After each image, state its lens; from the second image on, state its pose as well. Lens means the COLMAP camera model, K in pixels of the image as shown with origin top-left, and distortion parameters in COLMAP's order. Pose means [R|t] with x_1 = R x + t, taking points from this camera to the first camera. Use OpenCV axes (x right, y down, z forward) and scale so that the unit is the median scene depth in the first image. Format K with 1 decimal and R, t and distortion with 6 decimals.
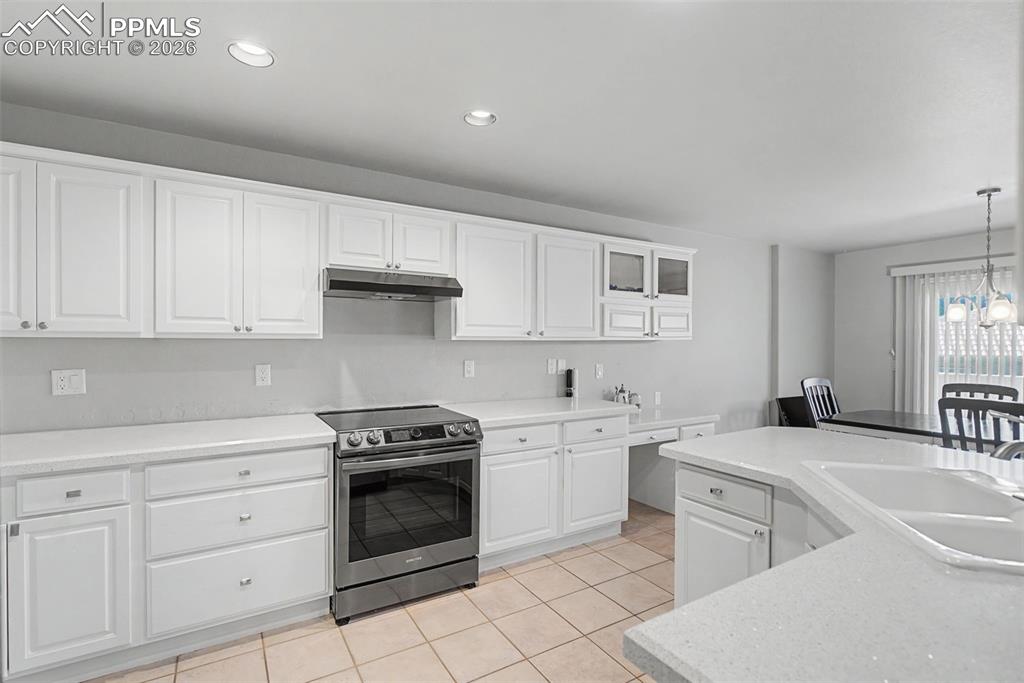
lens RADIAL K [[468.1, 0, 503.4], [0, 468.1, 346.2], [0, 0, 1]] dist [0.001209, -0.000196]
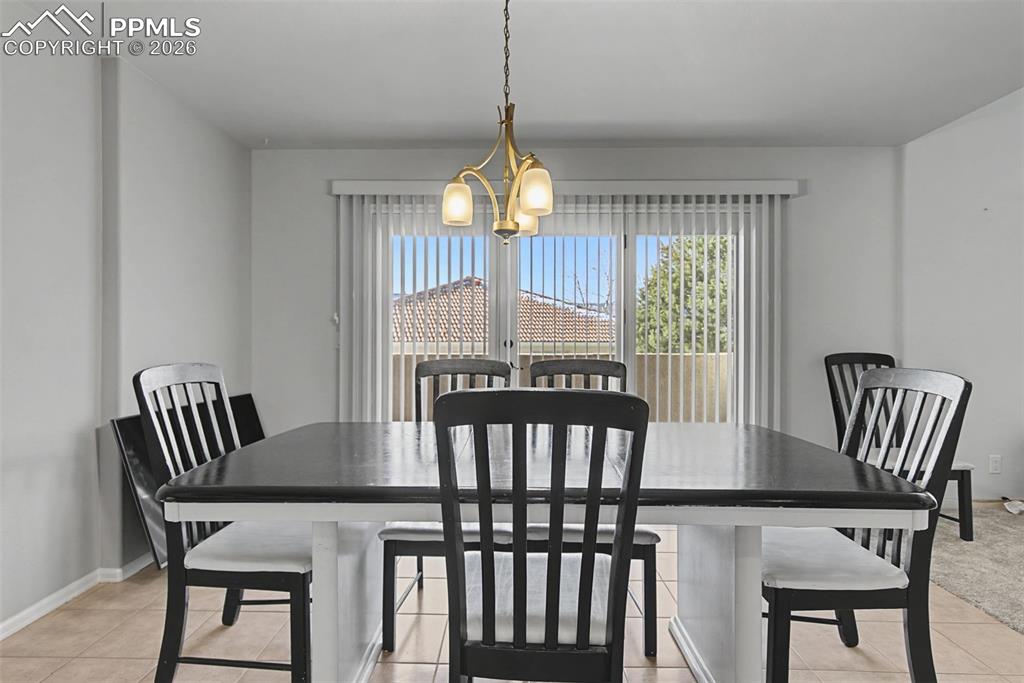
lens RADIAL K [[468.1, 0, 504.3], [0, 468.1, 341.4], [0, 0, 1]] dist [0.001209, -0.000196]
pose [[0.512583, -0.001599, 0.858636, 0.428578], [0.006762, 0.999975, -0.002175, 0.046295], [-0.858611, 0.006921, 0.512581, 0.509781]]
